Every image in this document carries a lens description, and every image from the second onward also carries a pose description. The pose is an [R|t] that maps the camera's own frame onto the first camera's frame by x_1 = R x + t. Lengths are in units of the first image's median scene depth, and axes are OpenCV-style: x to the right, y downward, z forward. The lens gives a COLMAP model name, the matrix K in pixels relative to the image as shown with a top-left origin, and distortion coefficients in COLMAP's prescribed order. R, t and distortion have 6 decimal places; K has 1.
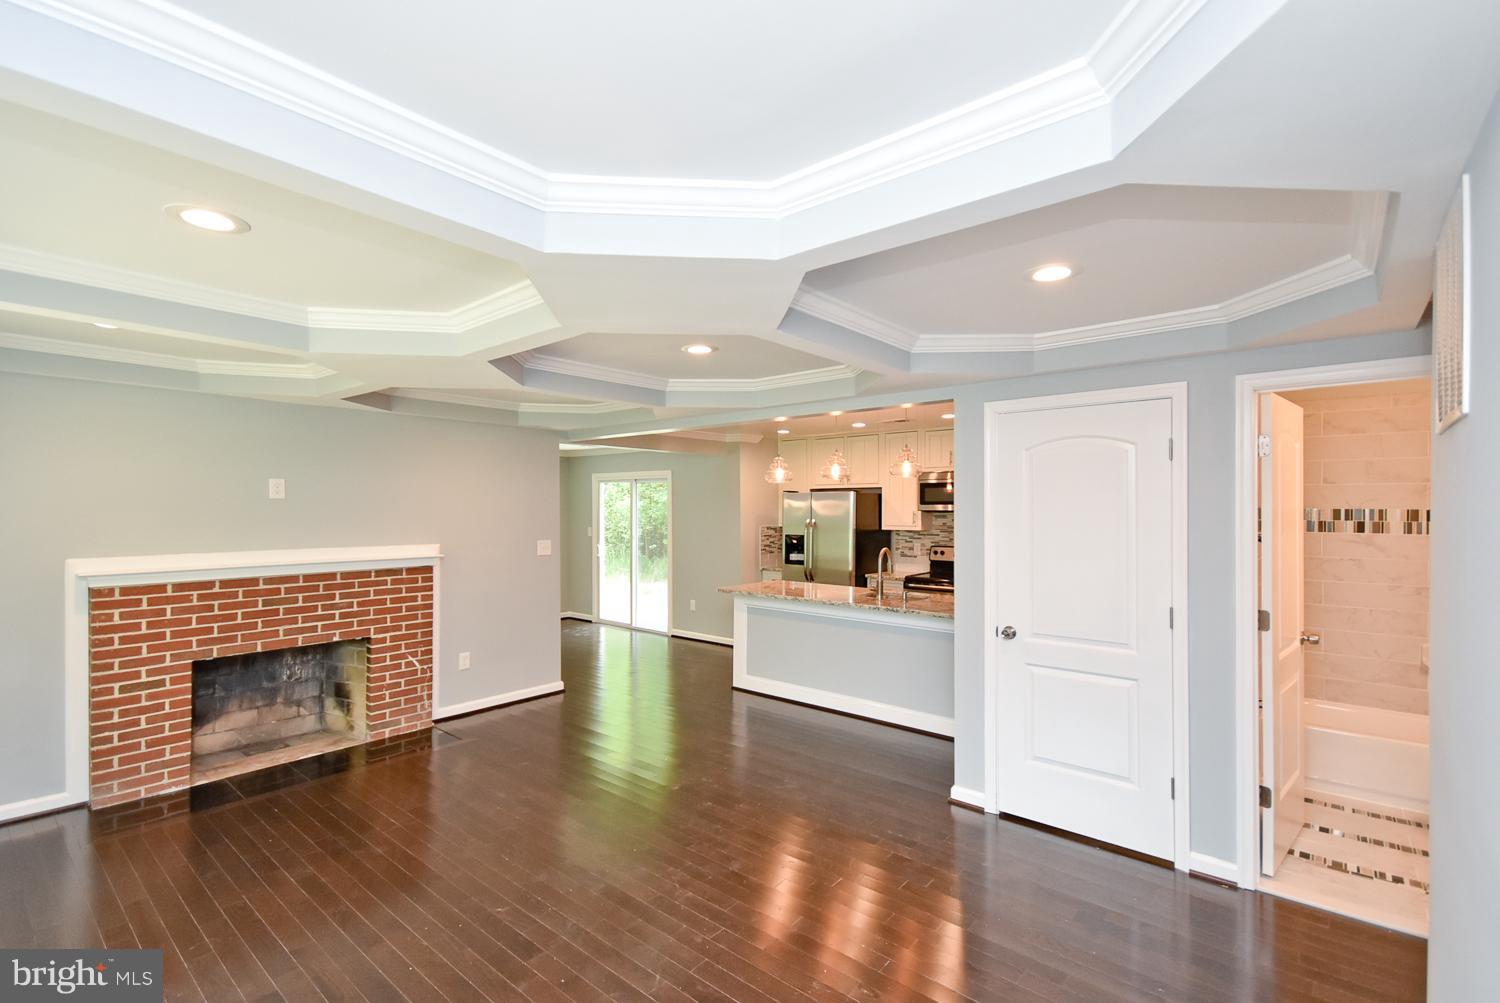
lens RADIAL K [[668.3, 0, 750.0], [0, 668.3, 501.5], [0, 0, 1]] dist [0.024028, 0.000183]
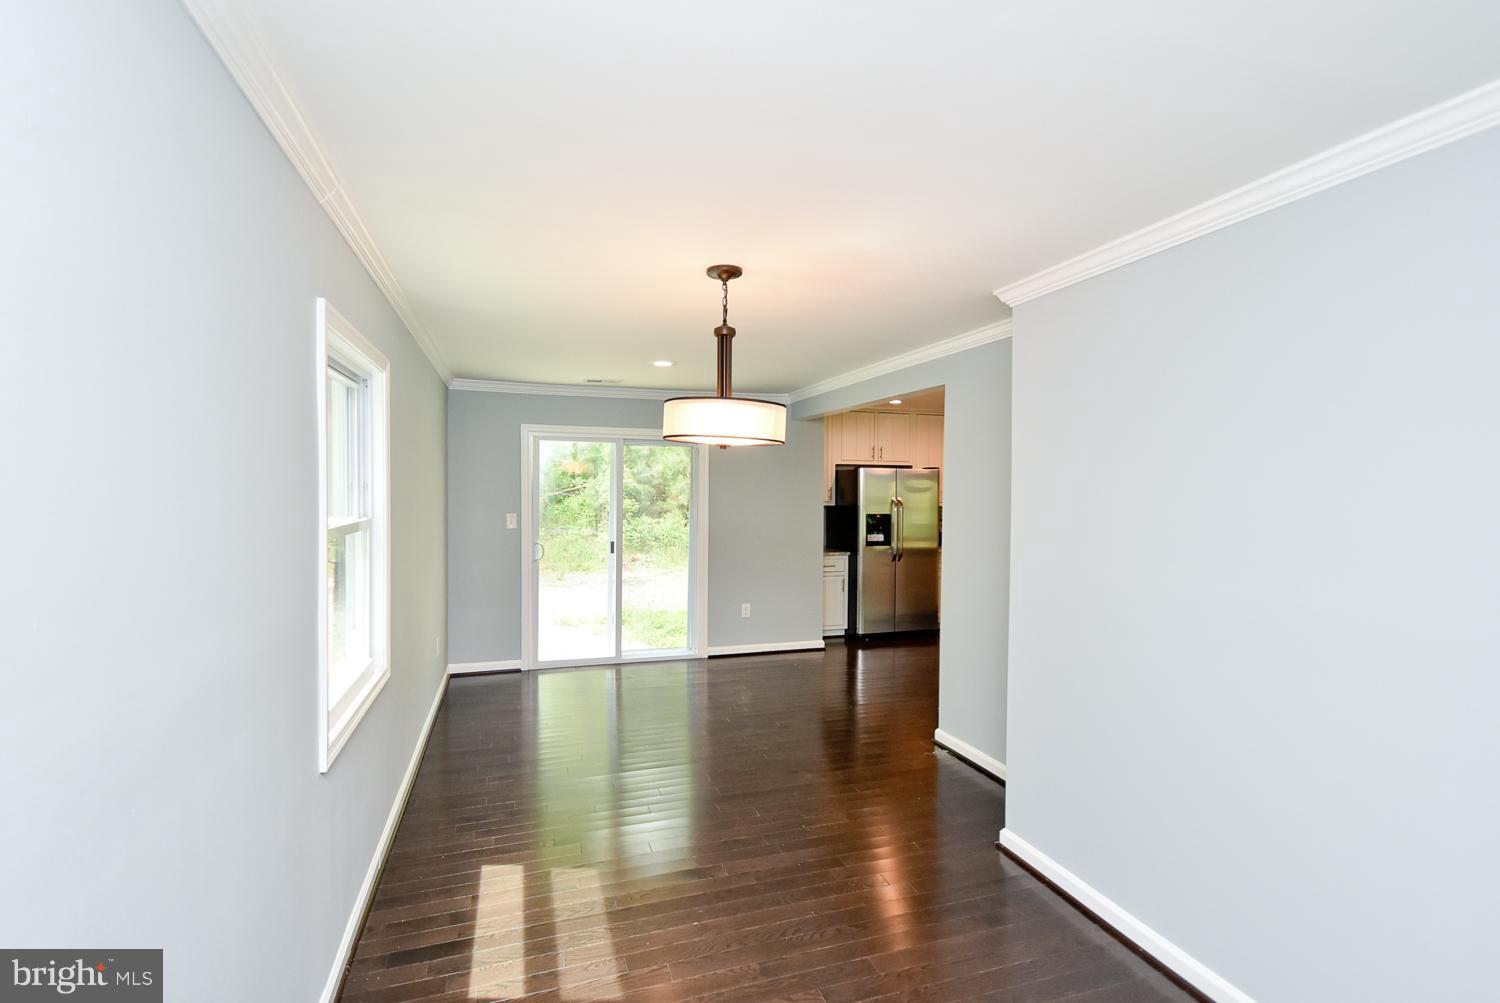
lens RADIAL K [[668.3, 0, 750.0], [0, 668.3, 501.5], [0, 0, 1]] dist [0.024028, 0.000183]
pose [[0.528717, -0.010877, 0.848729, -0.808579], [-0.012544, 0.999709, 0.020626, 0.015913], [-0.848706, -0.021551, 0.528426, 0.655159]]
